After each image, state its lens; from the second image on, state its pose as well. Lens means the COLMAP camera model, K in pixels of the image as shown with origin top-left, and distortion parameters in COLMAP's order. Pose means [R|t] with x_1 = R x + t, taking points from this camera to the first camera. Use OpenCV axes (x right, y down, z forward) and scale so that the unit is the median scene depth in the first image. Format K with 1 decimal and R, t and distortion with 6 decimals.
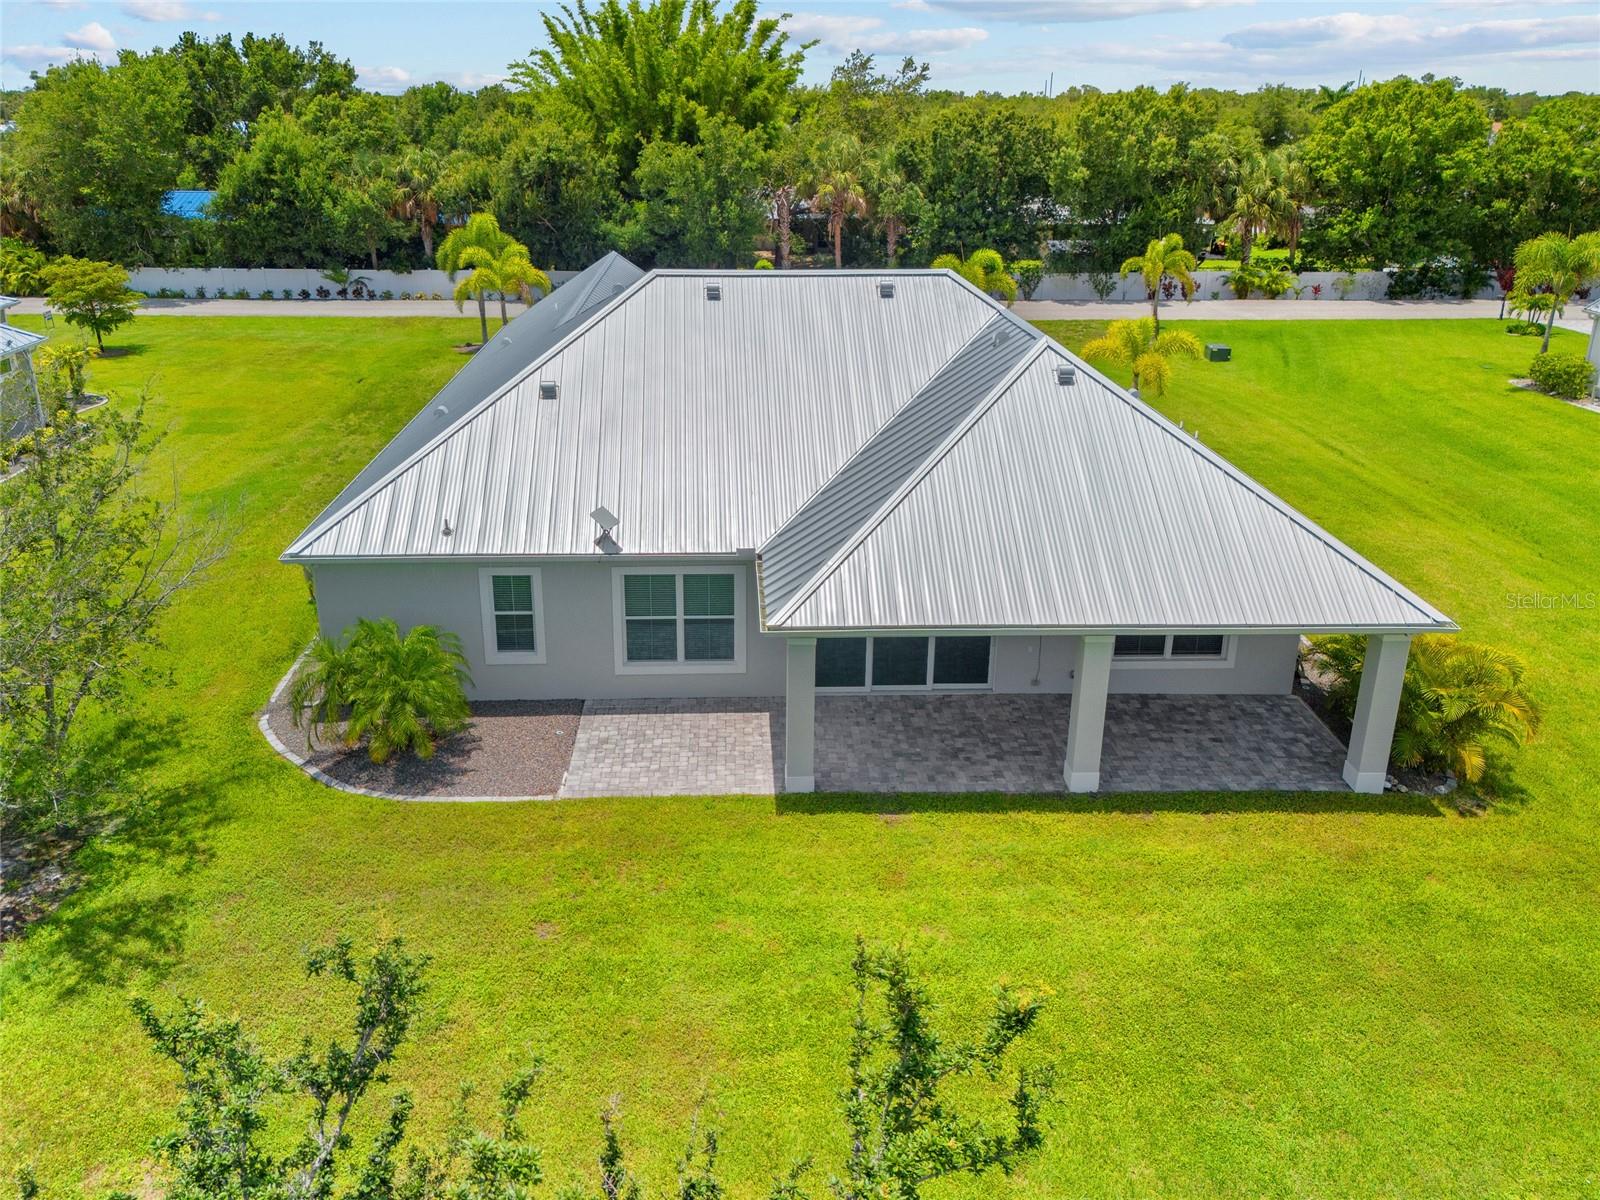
lens RADIAL K [[1253.9, 0, 759.5], [0, 1253.9, 566.6], [0, 0, 1]] dist [0.068879, -0.061991]
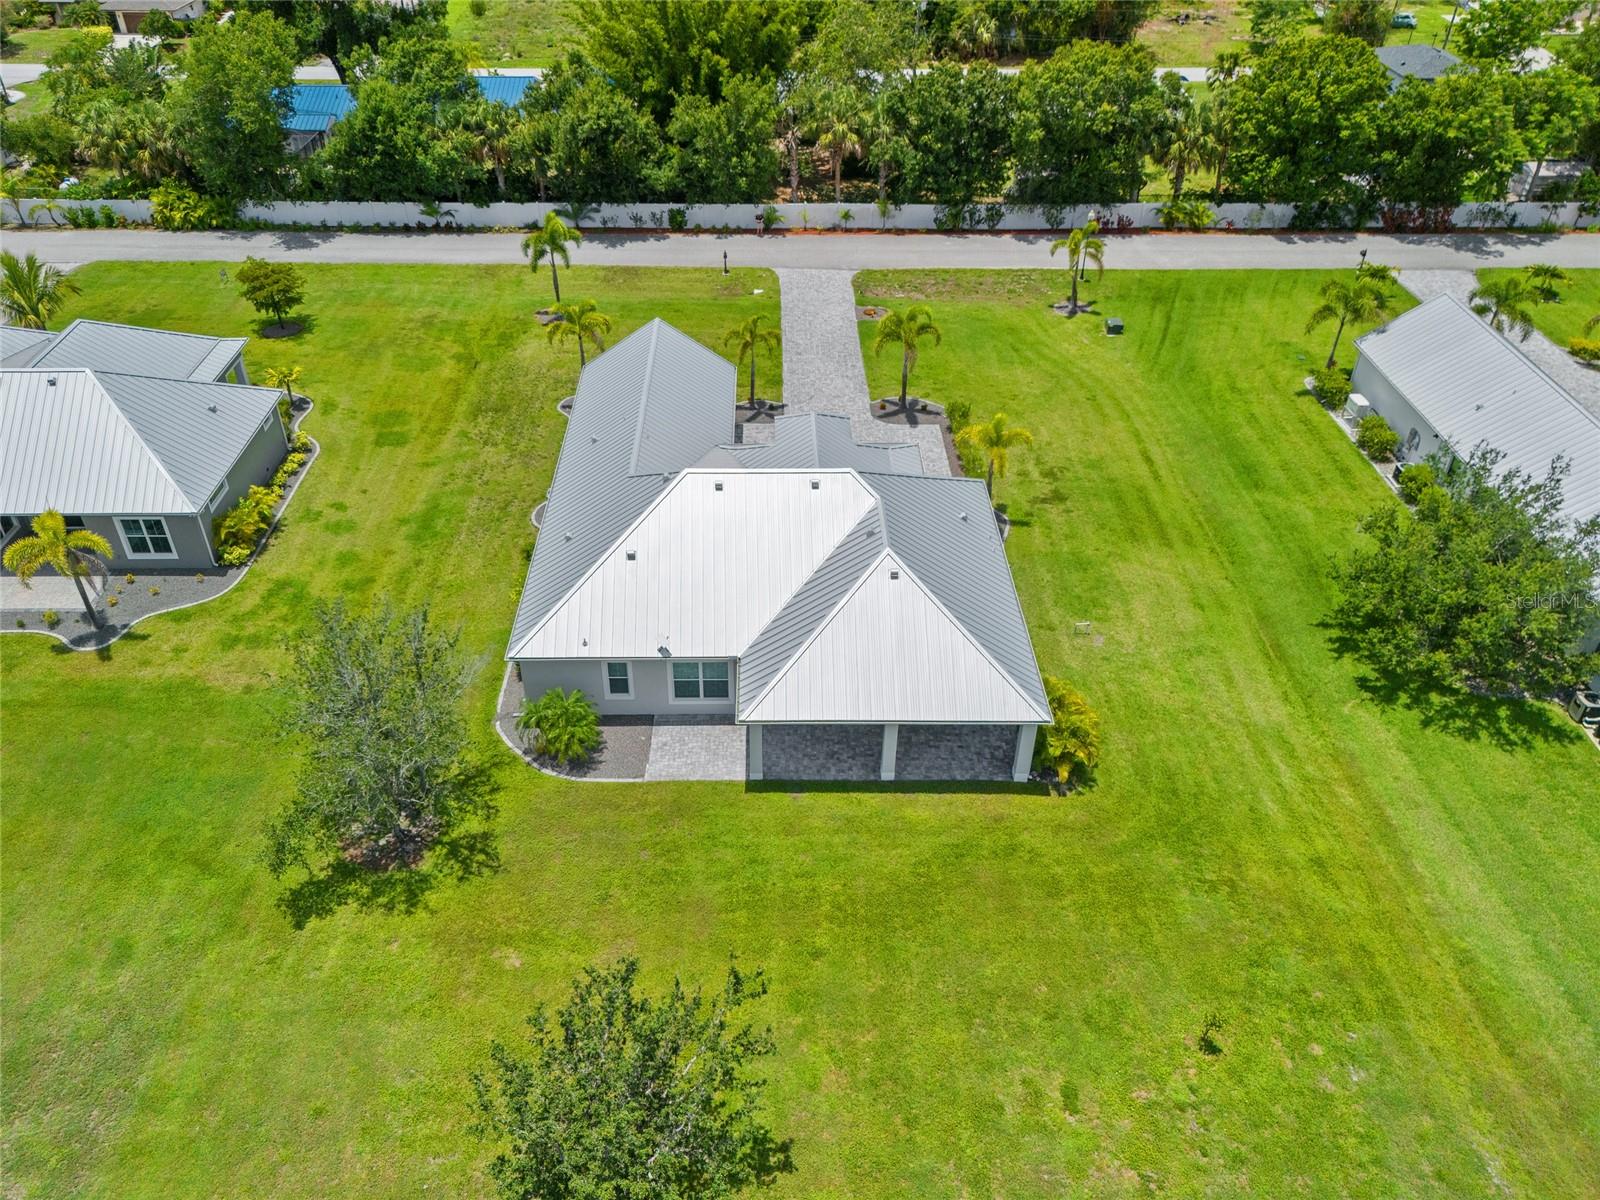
lens RADIAL K [[1207.0, 0, 755.3], [0, 1207.0, 641.0], [0, 0, 1]] dist [0.091089, -0.095541]
pose [[0.999432, 0.012273, -0.031396, 0.027923], [-0.002312, 0.954128, 0.299391, -0.200914], [0.033630, -0.299149, 0.953614, -0.273865]]
